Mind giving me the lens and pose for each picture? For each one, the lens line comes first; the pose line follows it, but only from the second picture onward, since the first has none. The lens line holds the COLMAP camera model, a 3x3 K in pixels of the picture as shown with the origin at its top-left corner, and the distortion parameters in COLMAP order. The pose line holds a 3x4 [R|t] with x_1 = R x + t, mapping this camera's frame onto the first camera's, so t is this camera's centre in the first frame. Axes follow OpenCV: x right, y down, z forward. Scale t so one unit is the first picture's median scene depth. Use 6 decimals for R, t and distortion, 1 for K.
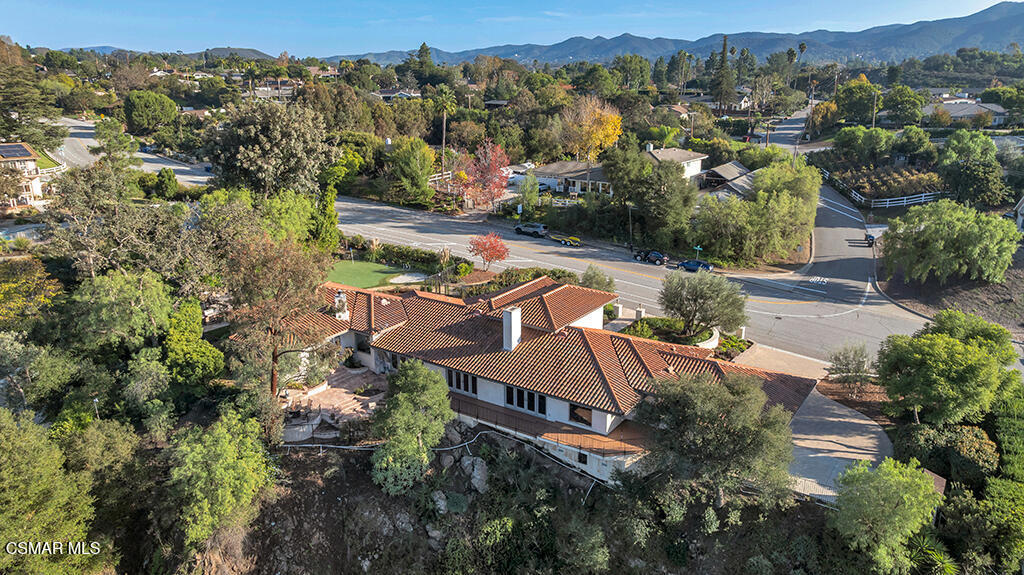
lens RADIAL K [[723.0, 0, 513.0], [0, 723.0, 284.6], [0, 0, 1]] dist [-0.031464, 0.033044]
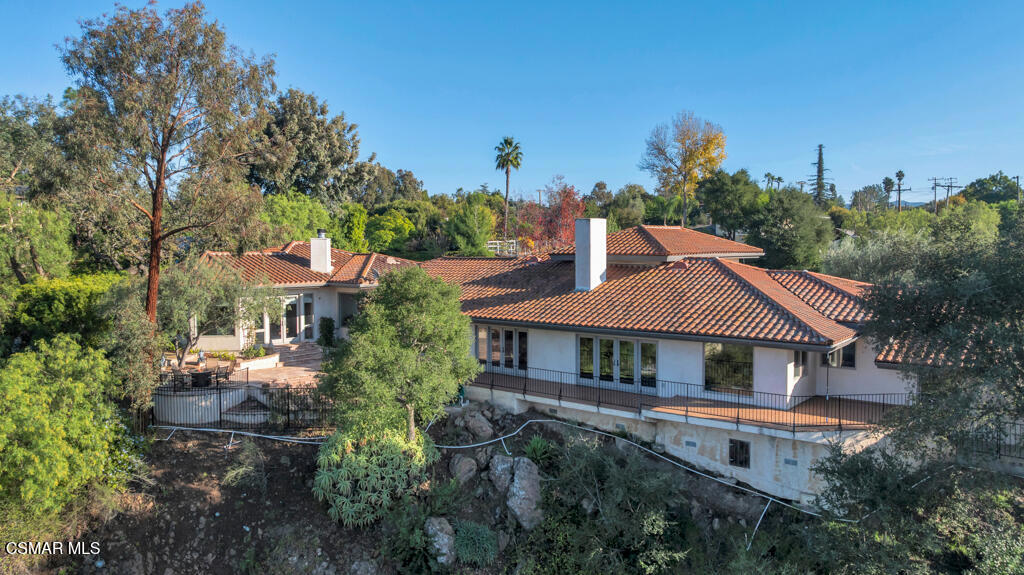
lens RADIAL K [[723.0, 0, 513.0], [0, 723.0, 284.6], [0, 0, 1]] dist [-0.031464, 0.033044]
pose [[0.994753, 0.004251, -0.102217, -0.004278], [-0.028703, 0.970601, -0.238975, 0.242333], [0.098196, 0.240655, 0.965631, 0.482063]]
